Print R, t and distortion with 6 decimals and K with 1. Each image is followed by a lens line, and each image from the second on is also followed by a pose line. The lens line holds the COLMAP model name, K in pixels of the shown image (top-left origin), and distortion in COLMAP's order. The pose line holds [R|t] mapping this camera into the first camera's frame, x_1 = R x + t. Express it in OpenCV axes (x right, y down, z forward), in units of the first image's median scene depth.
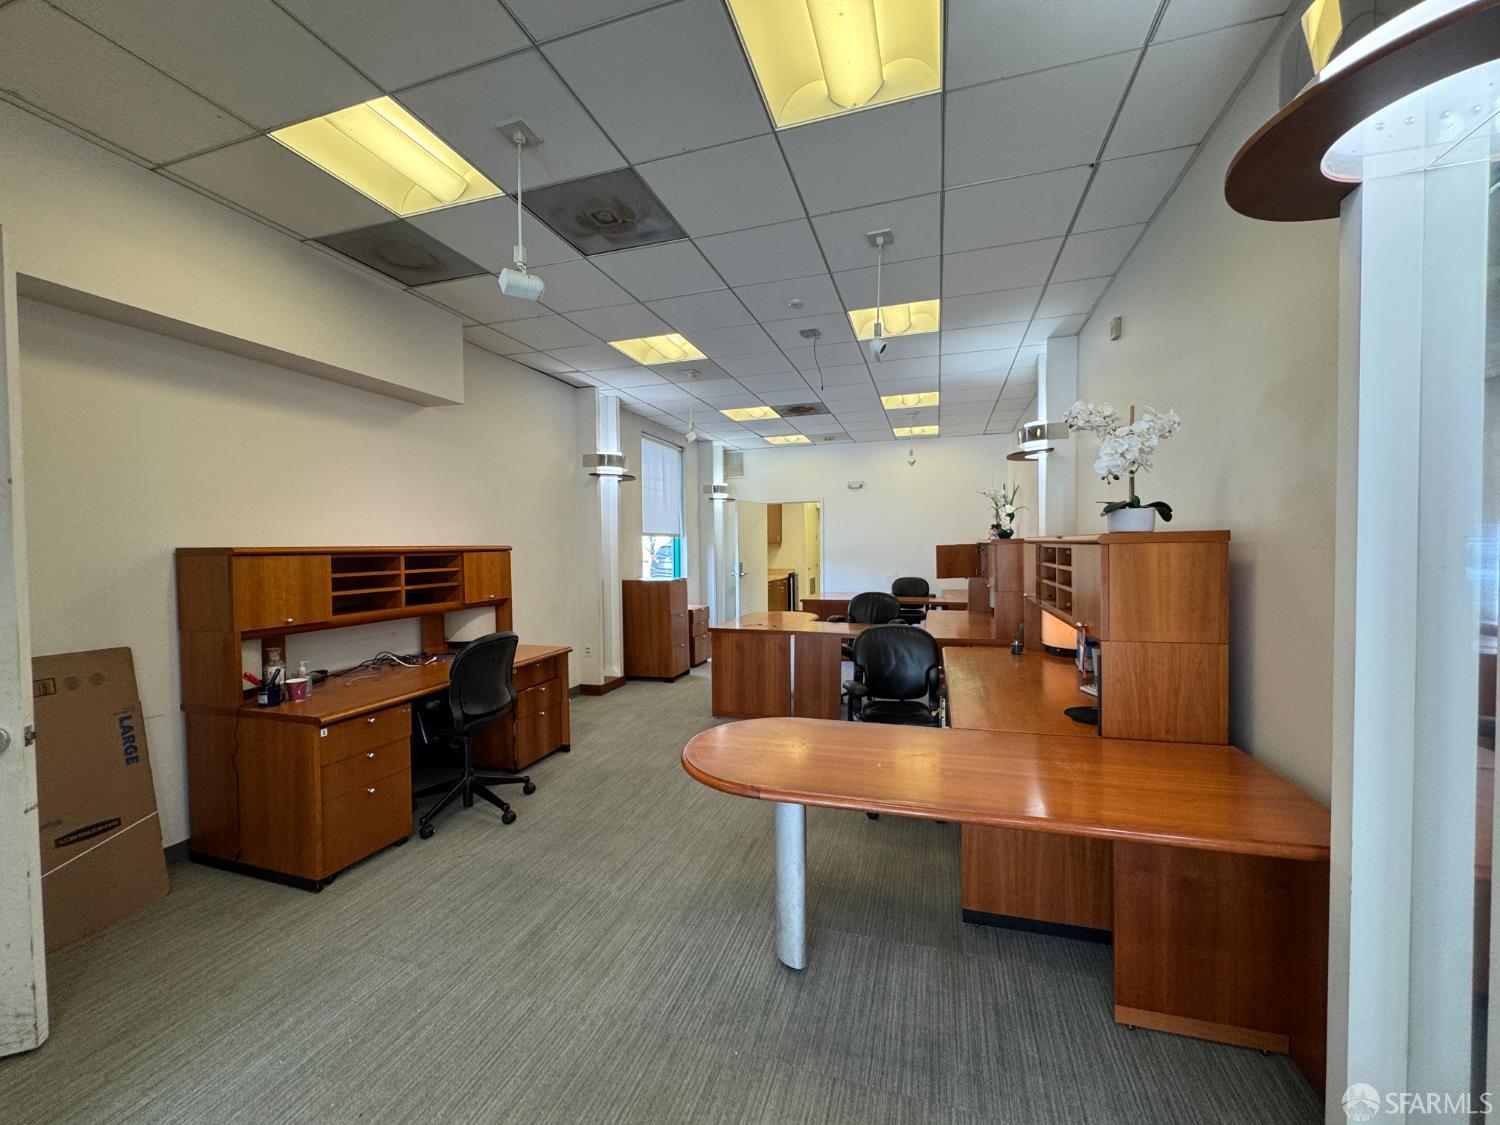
lens RADIAL K [[594.2, 0, 741.5], [0, 594.2, 560.2], [0, 0, 1]] dist [0.000693, -0.000068]
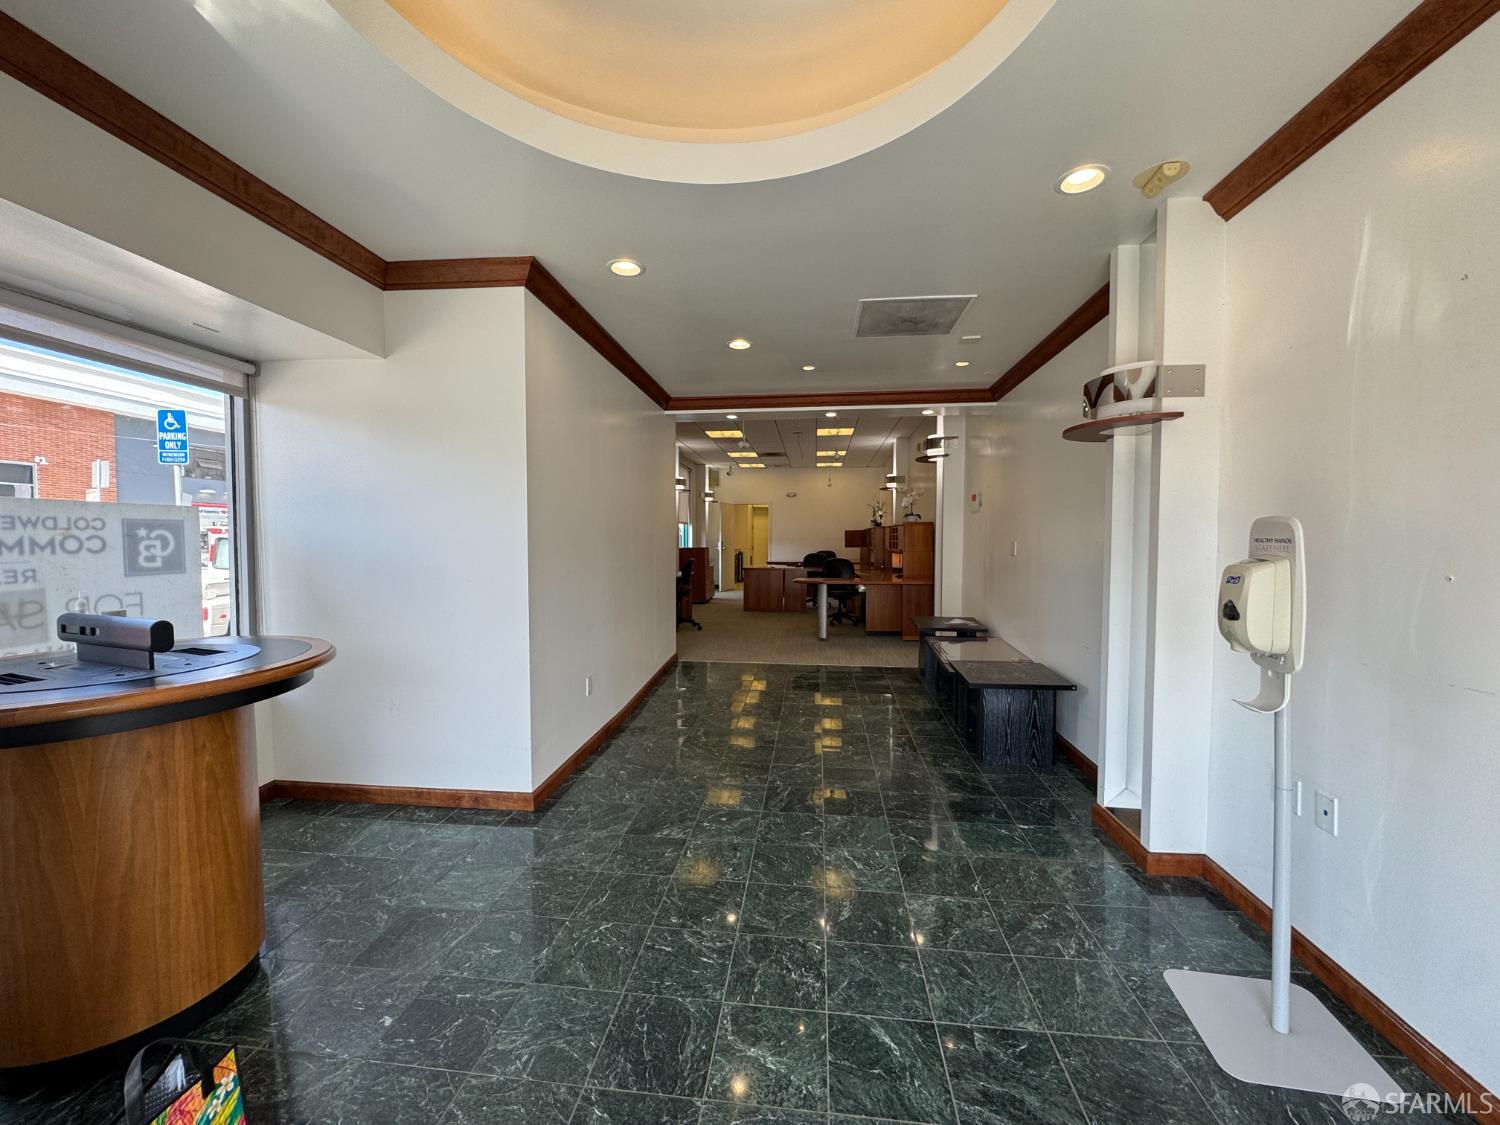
lens RADIAL K [[598.8, 0, 748.5], [0, 598.8, 563.6], [0, 0, 1]] dist [0.000158, -0.000738]
pose [[0.978262, 0.002461, 0.207359, -0.410694], [-0.005530, 0.999884, 0.014222, 0.060900], [-0.207300, -0.015060, 0.978162, -0.904767]]
